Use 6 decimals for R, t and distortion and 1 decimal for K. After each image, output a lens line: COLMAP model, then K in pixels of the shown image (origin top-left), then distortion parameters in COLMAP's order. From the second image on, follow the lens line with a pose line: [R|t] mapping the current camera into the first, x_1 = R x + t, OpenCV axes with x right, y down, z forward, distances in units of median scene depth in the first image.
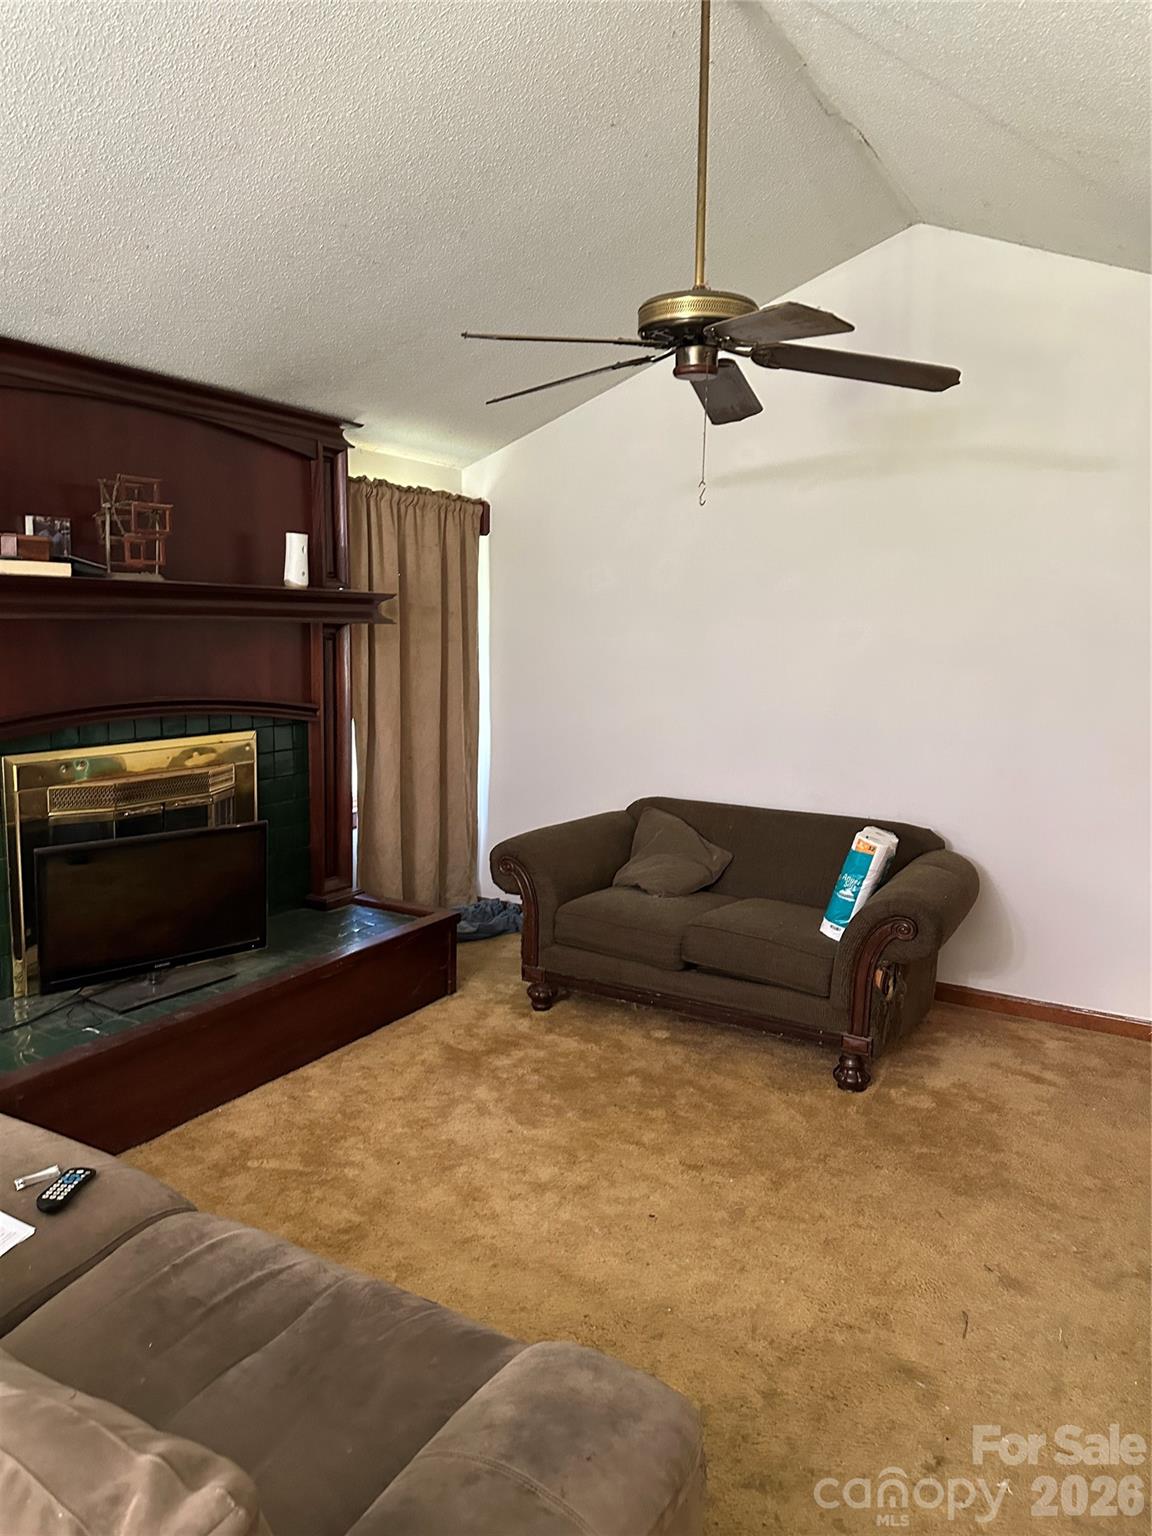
lens RADIAL K [[1070.6, 0, 568.2], [0, 1070.6, 767.1], [0, 0, 1]] dist [0.031968, -0.034704]
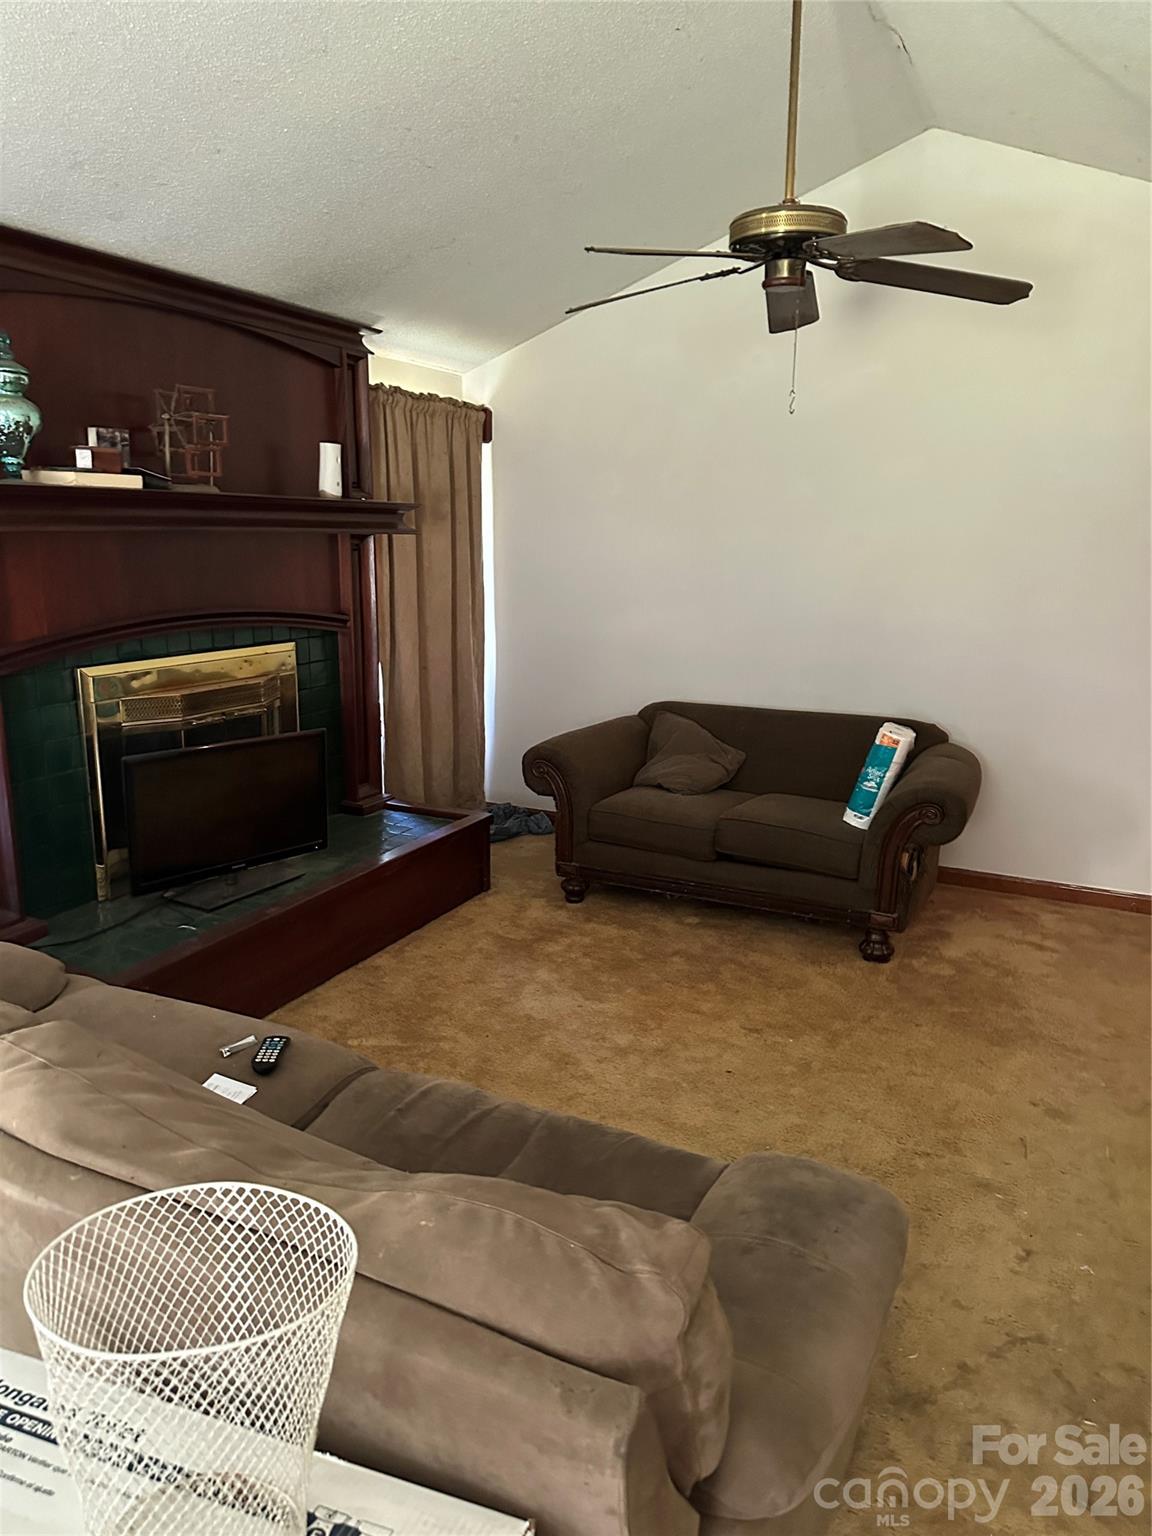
lens RADIAL K [[1070.6, 0, 543.1], [0, 1070.6, 778.4], [0, 0, 1]] dist [0.031968, -0.034704]
pose [[0.997992, -0.023064, 0.058984, -0.138191], [0.017507, 0.995507, 0.093056, 0.006154], [-0.060865, -0.091836, 0.993912, -0.051357]]
